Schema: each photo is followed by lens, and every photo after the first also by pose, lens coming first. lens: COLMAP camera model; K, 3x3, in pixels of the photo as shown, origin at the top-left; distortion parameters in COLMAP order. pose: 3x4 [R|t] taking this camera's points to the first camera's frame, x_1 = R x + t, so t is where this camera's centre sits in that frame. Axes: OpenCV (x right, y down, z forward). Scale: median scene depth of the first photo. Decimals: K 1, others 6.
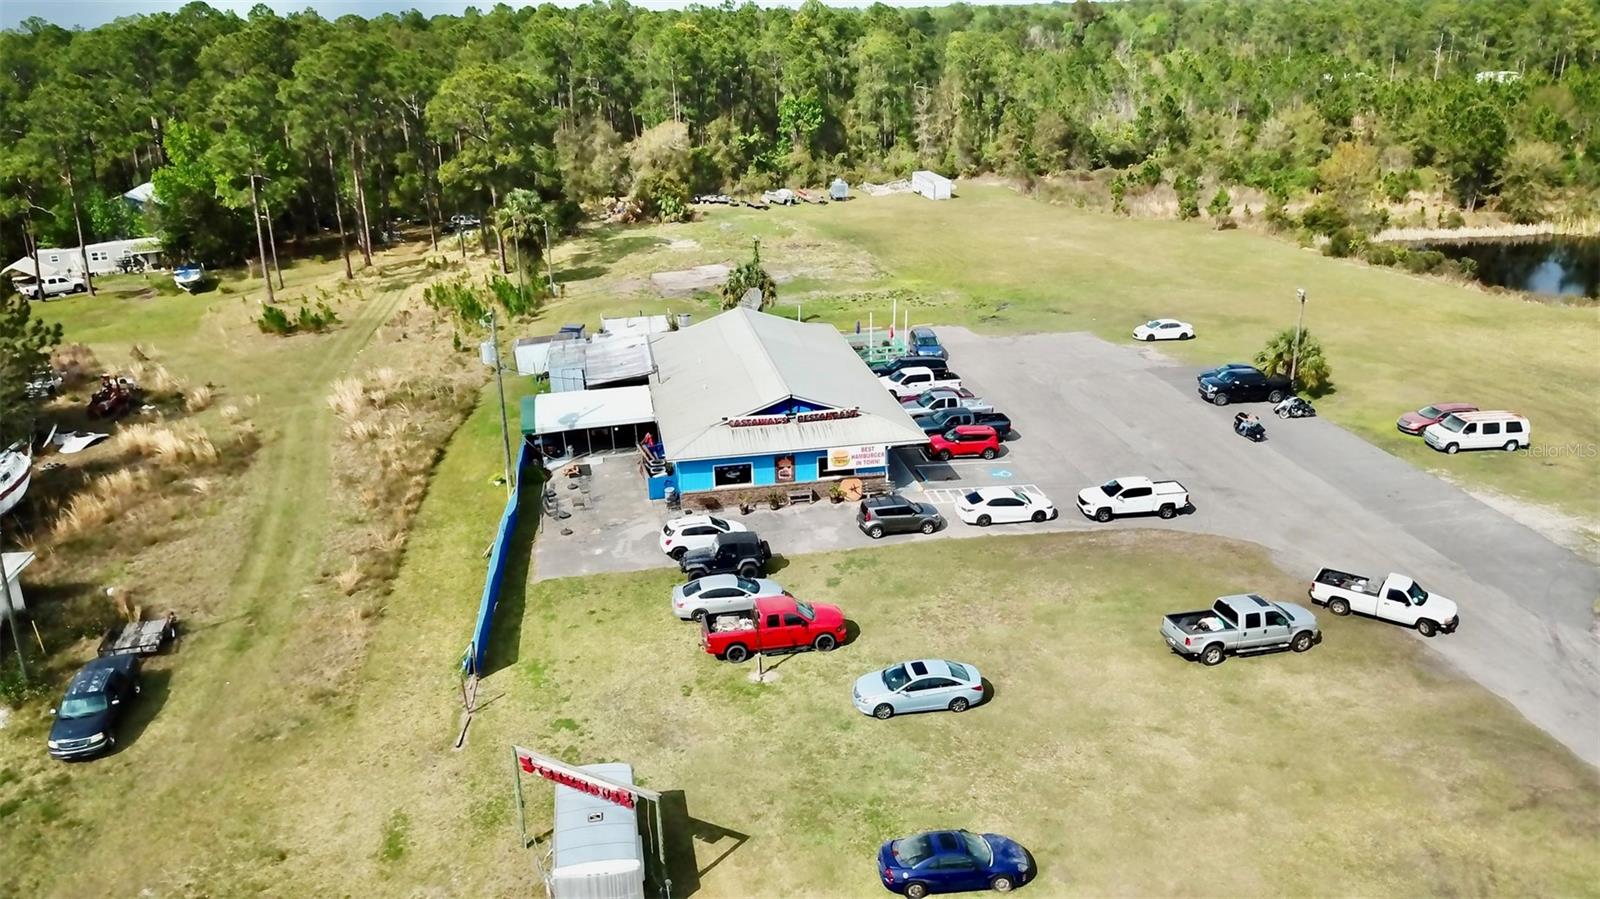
lens RADIAL K [[1255.3, 0, 805.1], [0, 1255.3, 455.6], [0, 0, 1]] dist [0.005975, 0.010410]
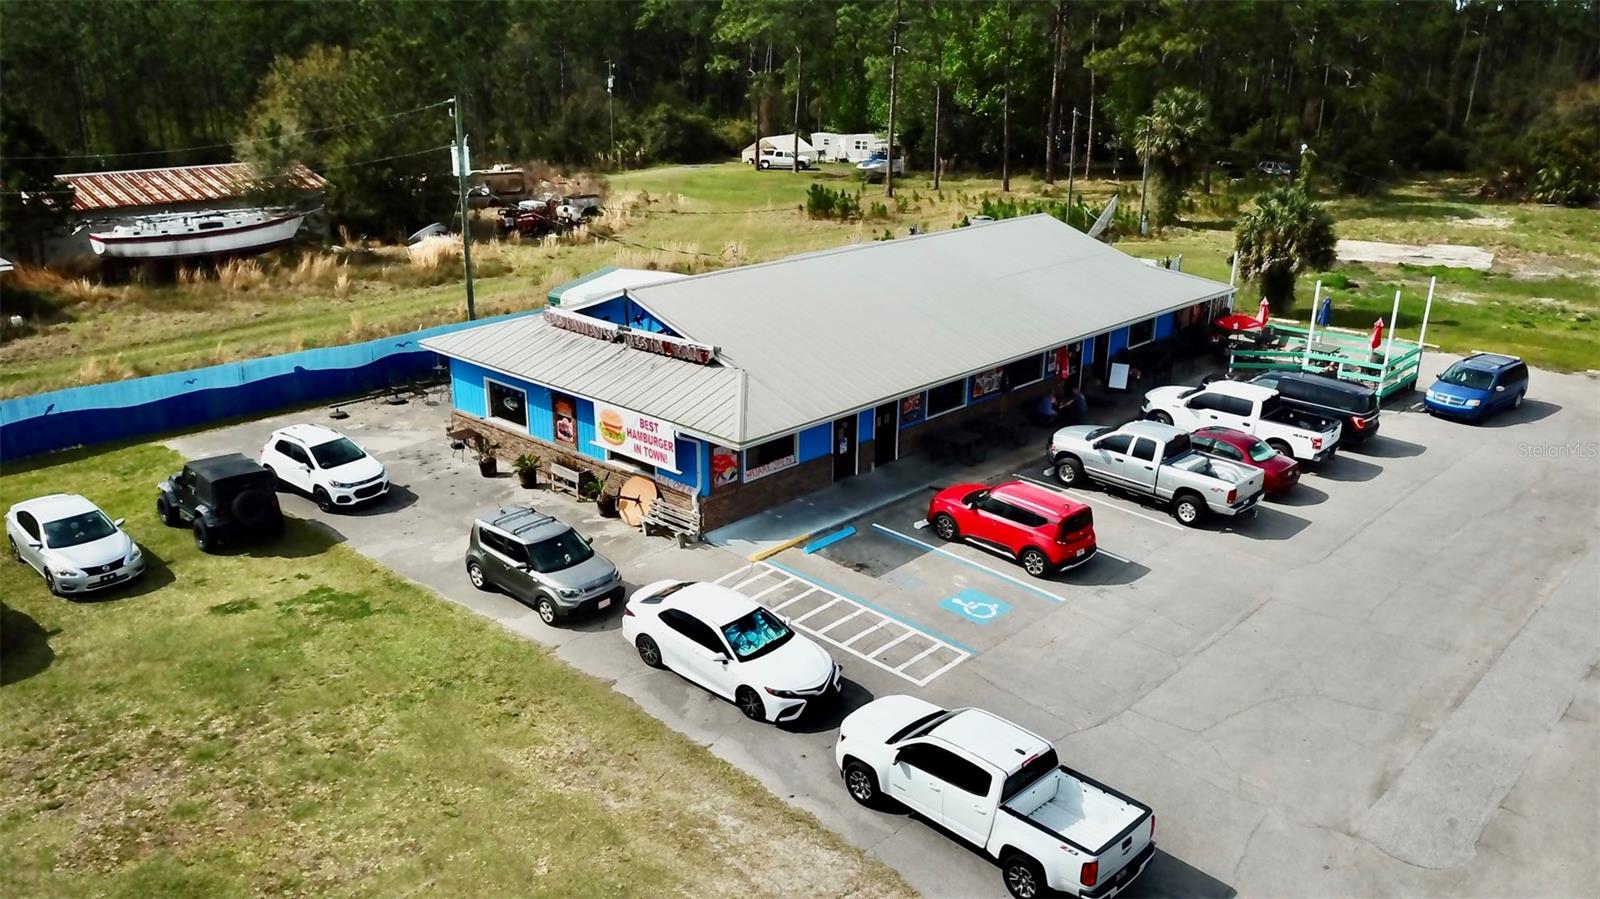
lens RADIAL K [[1255.3, 0, 798.5], [0, 1255.3, 449.8], [0, 0, 1]] dist [0.005975, 0.010410]
pose [[0.599970, 0.279439, -0.749634, 0.441529], [-0.291745, 0.948910, 0.120224, -0.069860], [0.744930, 0.146572, 0.650842, 0.738307]]
